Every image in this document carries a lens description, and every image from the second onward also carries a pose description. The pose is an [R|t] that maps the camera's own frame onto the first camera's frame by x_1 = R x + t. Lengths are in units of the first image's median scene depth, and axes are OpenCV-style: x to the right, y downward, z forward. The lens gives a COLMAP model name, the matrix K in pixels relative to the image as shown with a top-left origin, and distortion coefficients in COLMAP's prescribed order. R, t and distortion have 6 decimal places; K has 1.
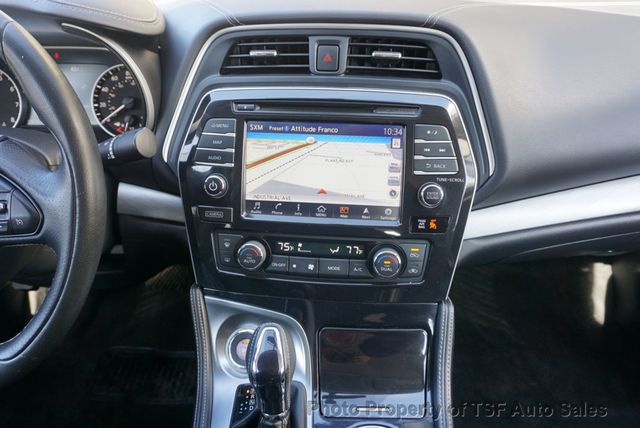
lens RADIAL K [[485.1, 0, 320.5], [0, 485.1, 207.9], [0, 0, 1]] dist [-0.029568, 0.010116]
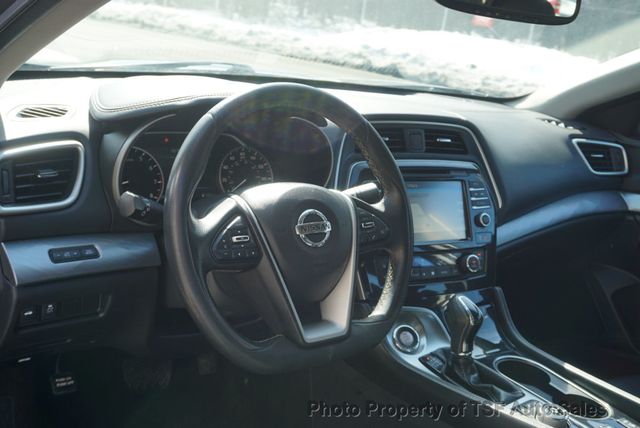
lens RADIAL K [[718.8, 0, 320.4], [0, 718.8, 212.4], [0, 0, 1]] dist [0.012254, 0.000000]
pose [[0.797692, -0.055044, 0.600548, -1.663436], [0.181495, 0.971570, -0.152024, 0.217065], [-0.575106, 0.230265, 0.785004, -0.624689]]
